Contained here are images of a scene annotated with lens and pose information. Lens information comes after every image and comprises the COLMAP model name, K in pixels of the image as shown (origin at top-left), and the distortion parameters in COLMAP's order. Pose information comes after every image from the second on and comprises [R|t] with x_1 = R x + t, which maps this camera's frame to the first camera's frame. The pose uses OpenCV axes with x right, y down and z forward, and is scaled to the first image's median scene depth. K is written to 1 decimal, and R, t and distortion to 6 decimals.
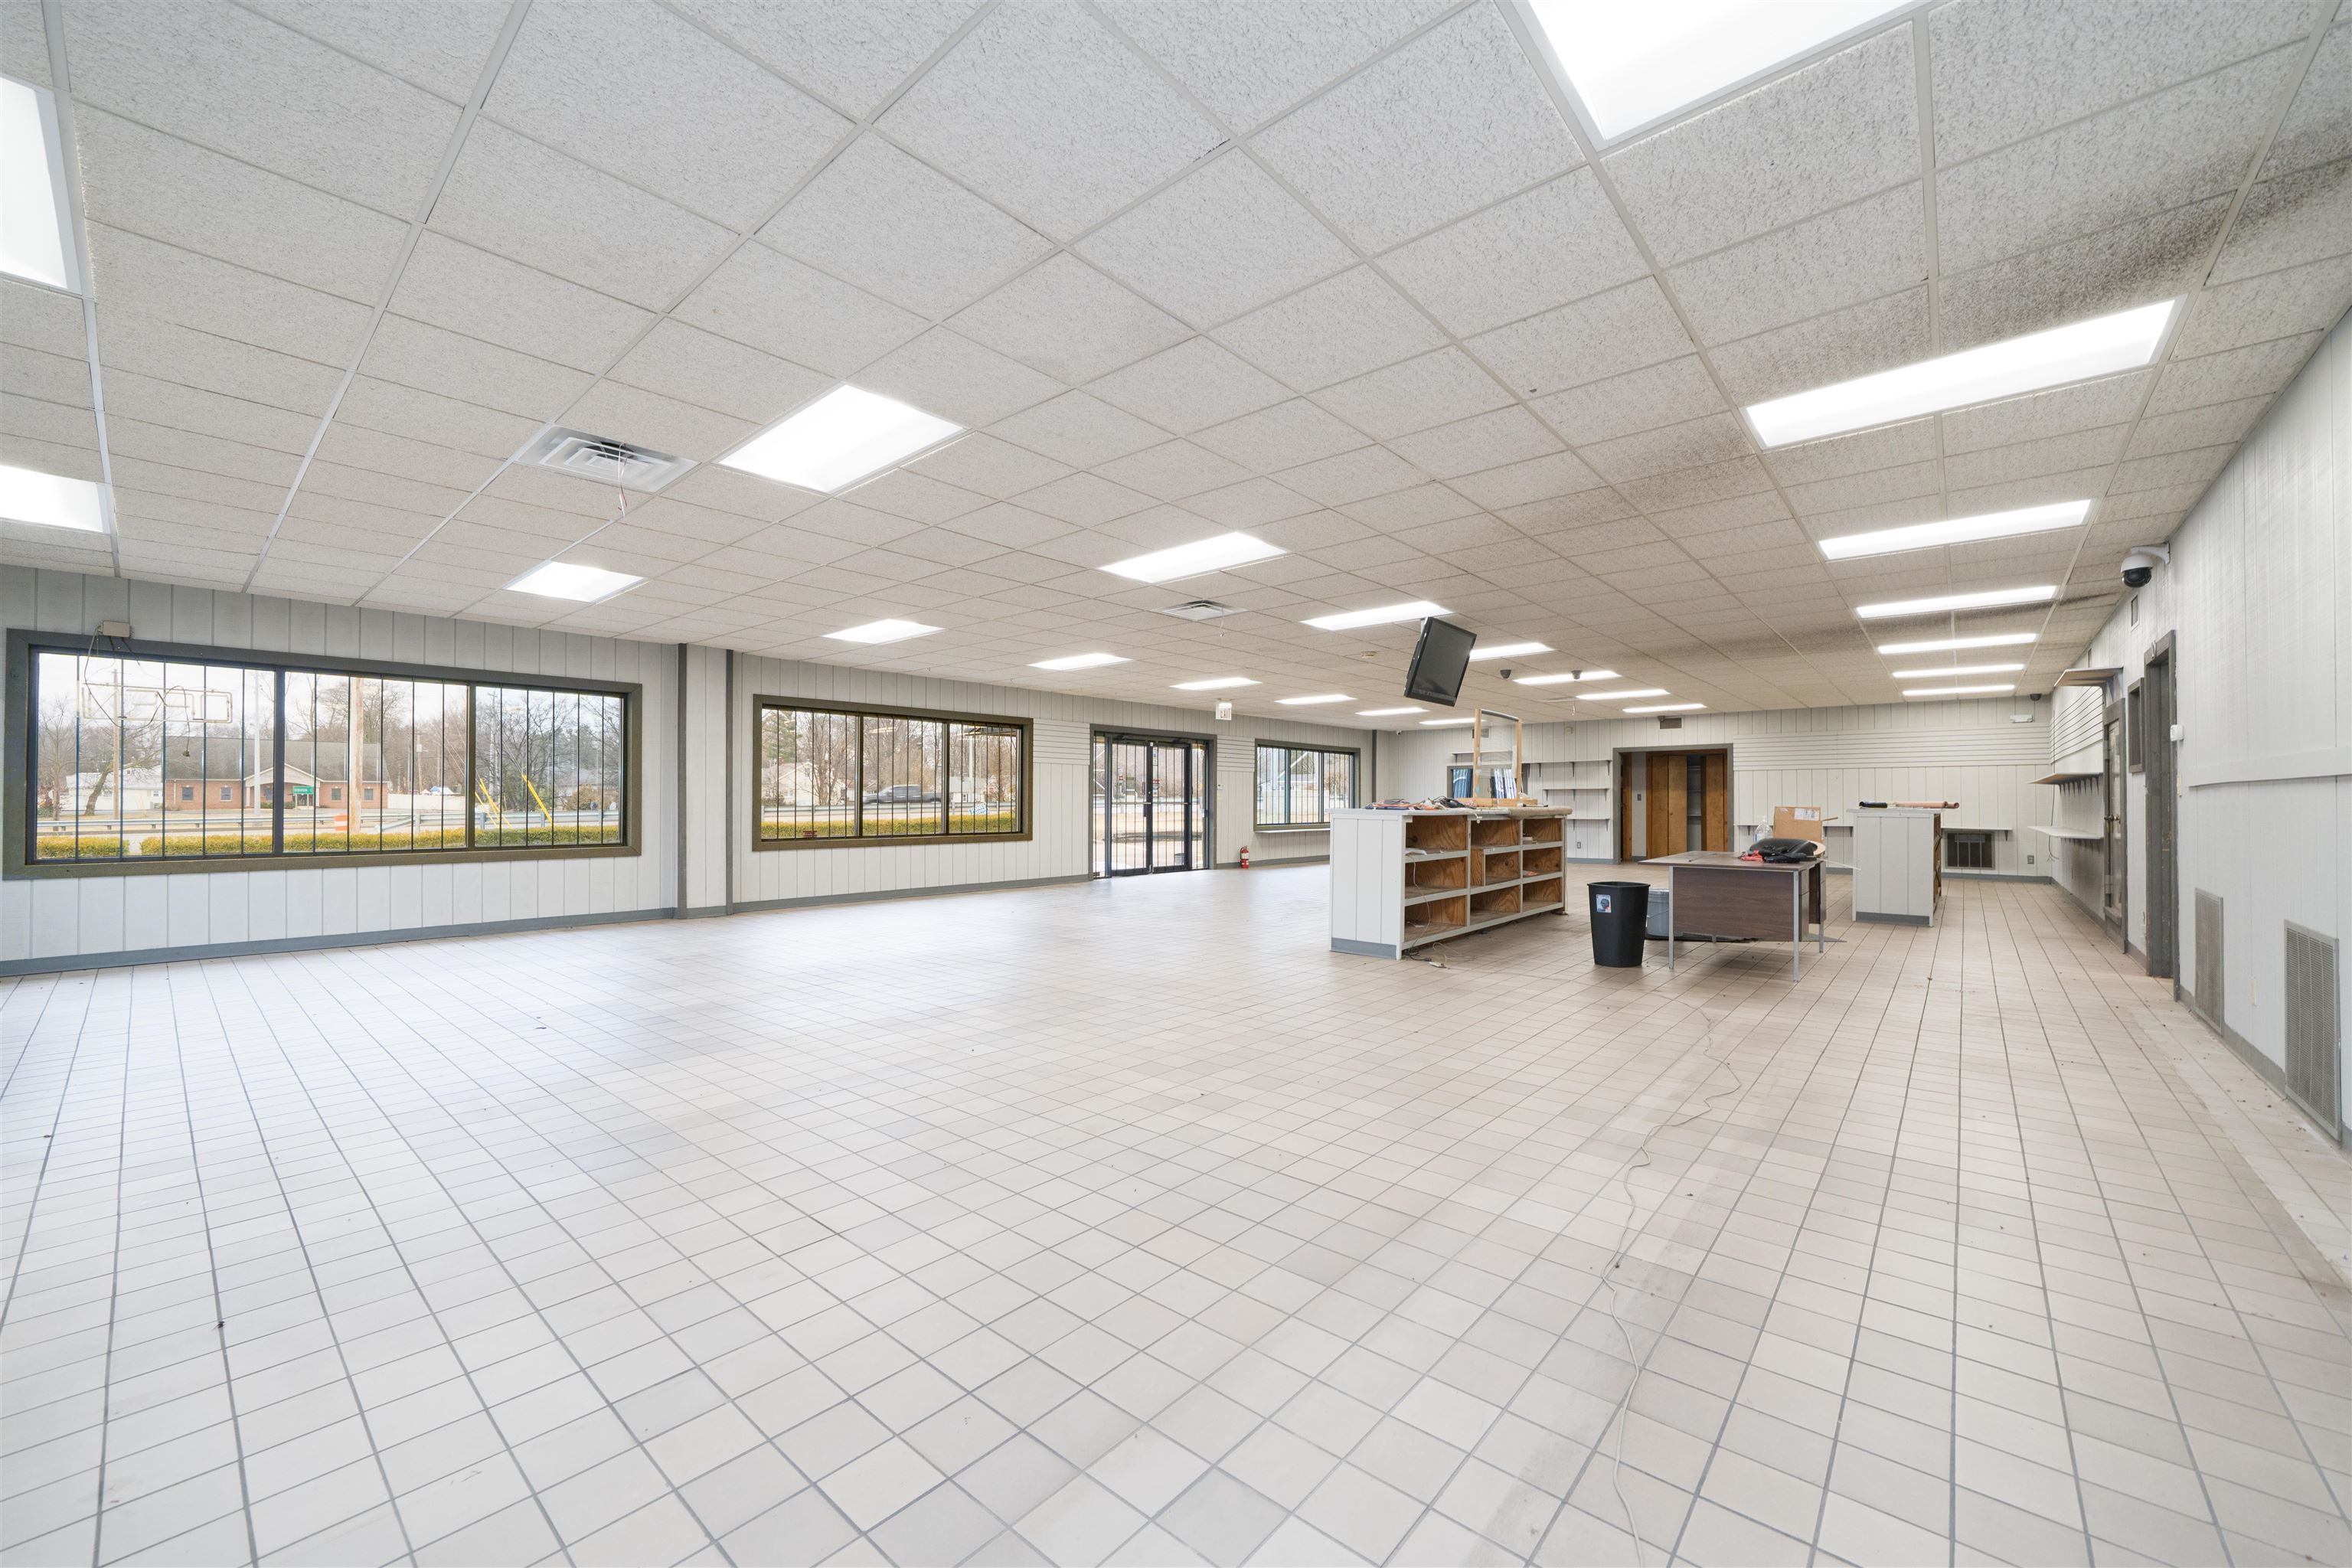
lens RADIAL K [[905.5, 0, 1170.5], [0, 905.5, 792.7], [0, 0, 1]] dist [-0.001648, 0.000098]
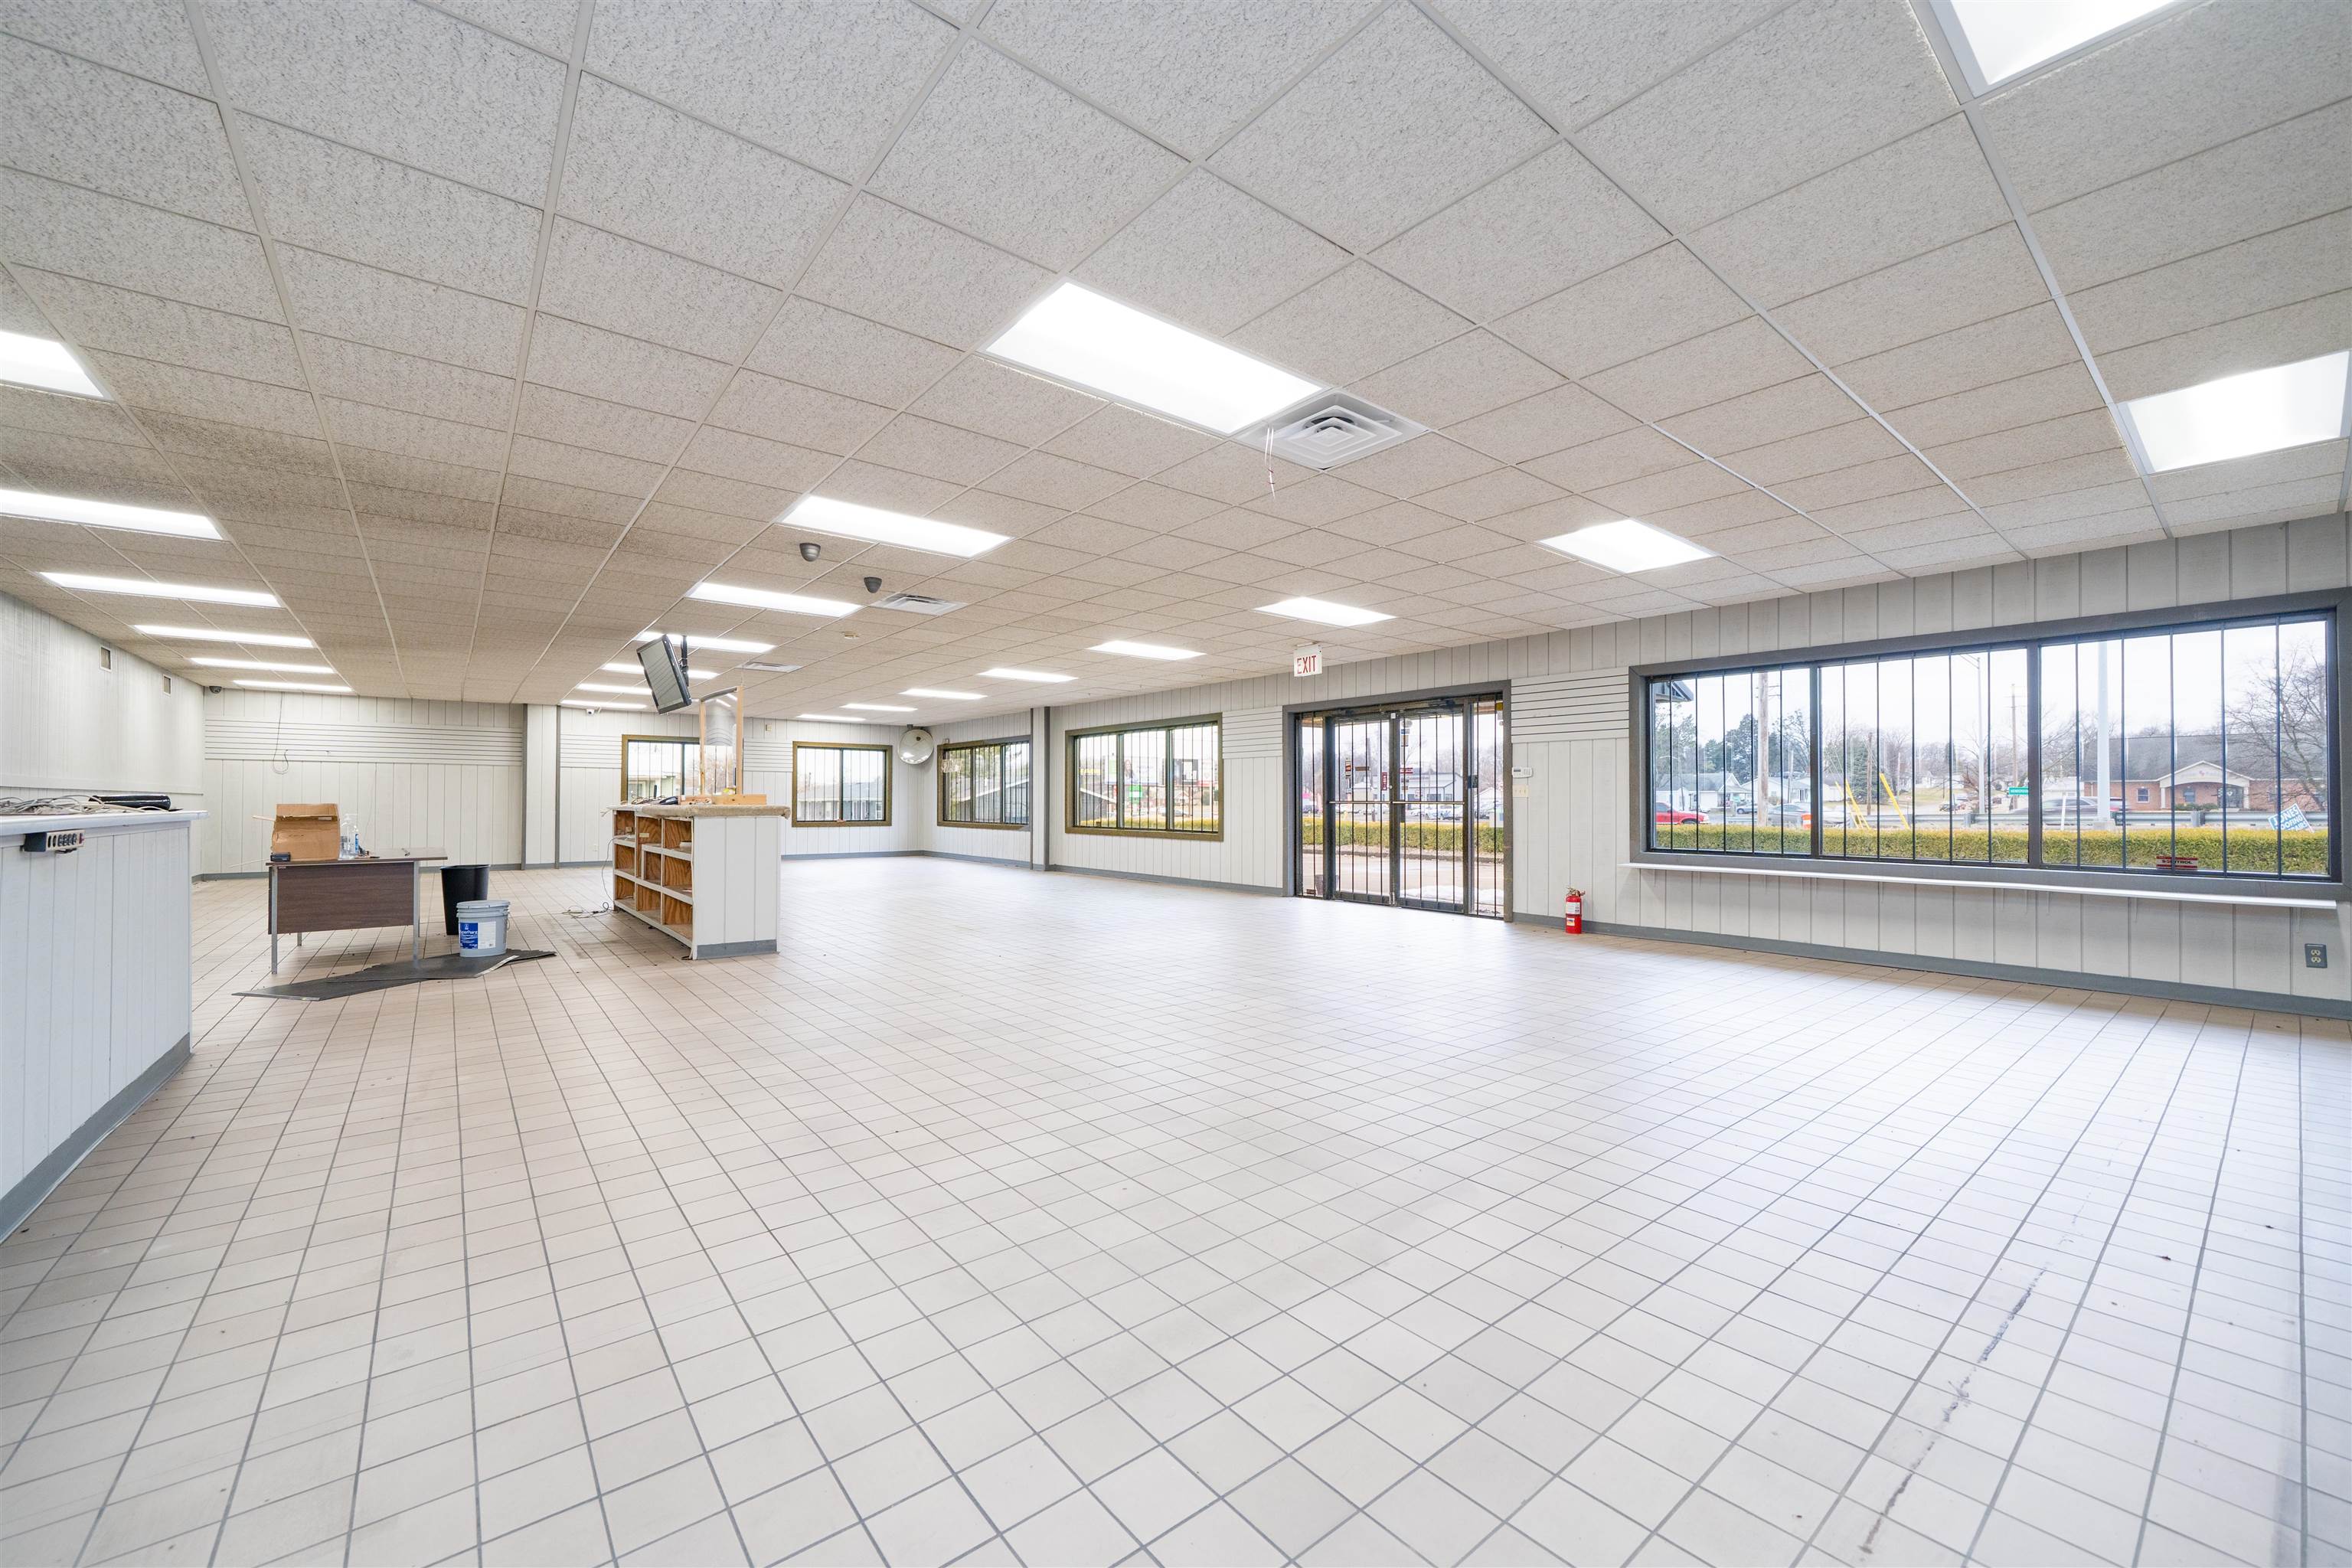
lens RADIAL K [[905.5, 0, 1179.7], [0, 905.5, 786.4], [0, 0, 1]] dist [-0.001648, 0.000098]
pose [[-0.163073, -0.016784, -0.986471, 0.600855], [0.008089, 0.999799, -0.018348, 0.009737], [0.986581, -0.010971, -0.162905, 0.852446]]
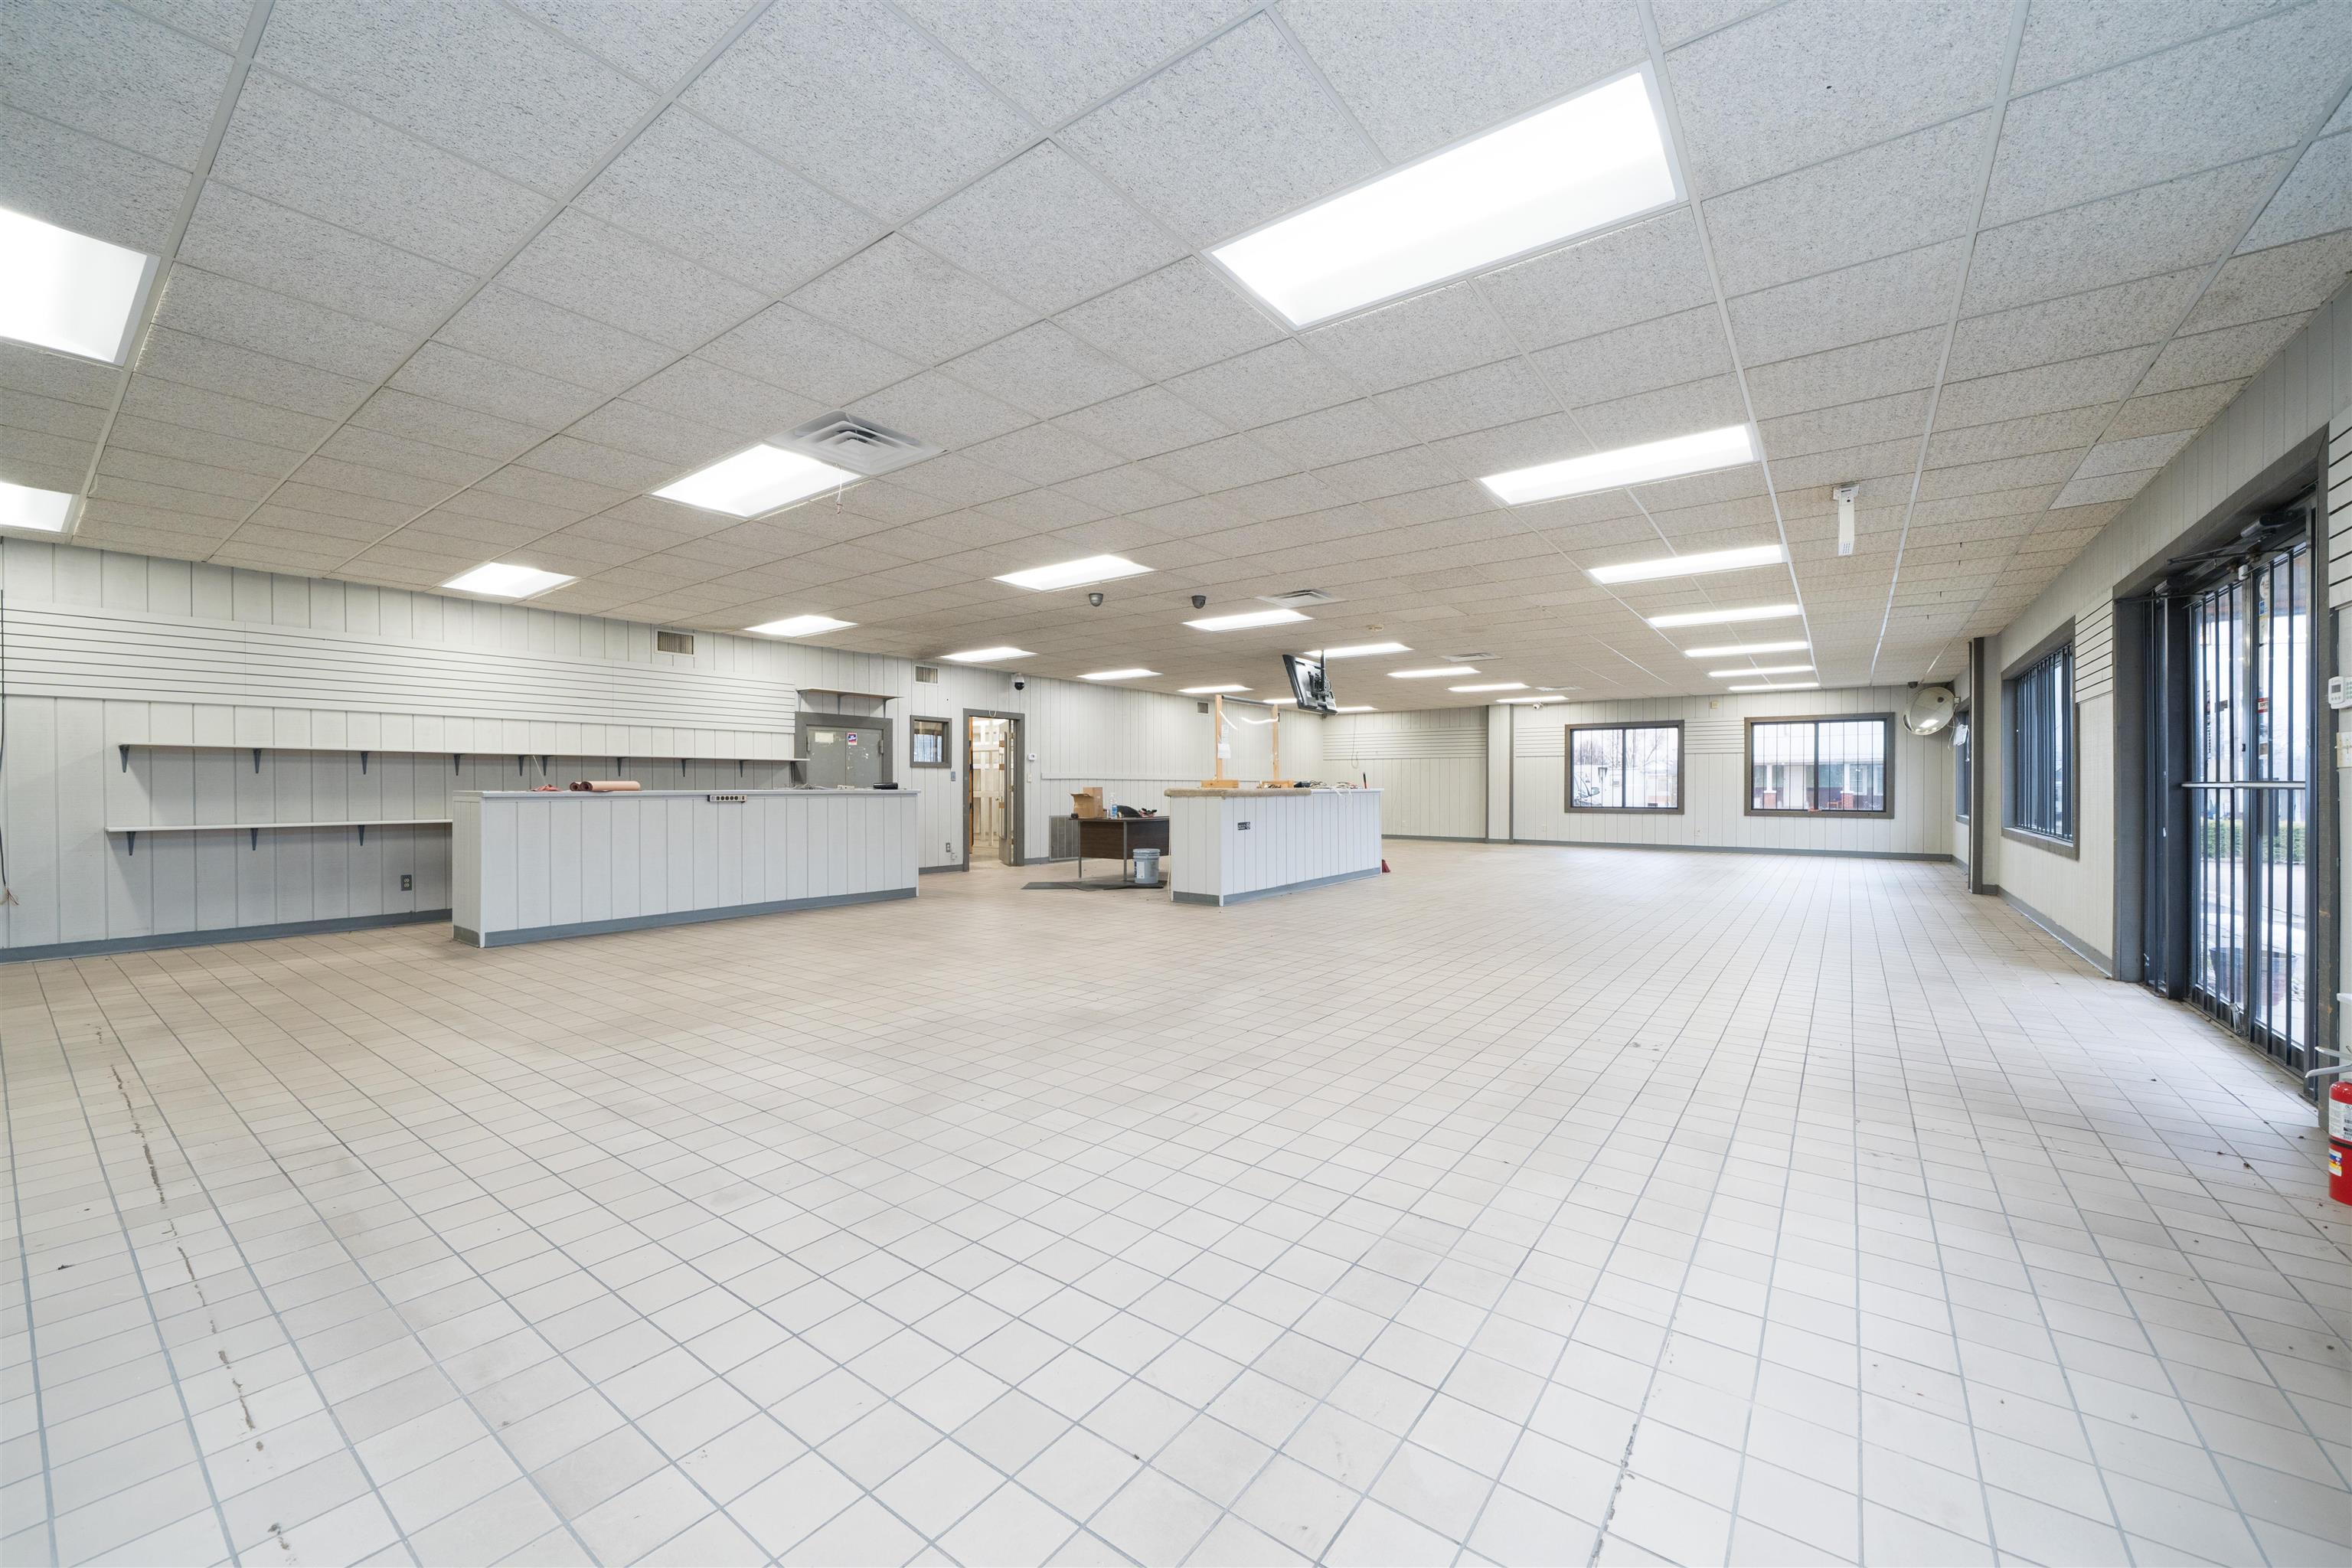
lens RADIAL K [[905.5, 0, 1152.4], [0, 905.5, 786.0], [0, 0, 1]] dist [-0.001648, 0.000098]
pose [[-0.997335, -0.000681, -0.072949, 0.298049], [0.000016, 0.999954, -0.009554, 0.012578], [0.072952, -0.009530, -0.997290, 1.114564]]
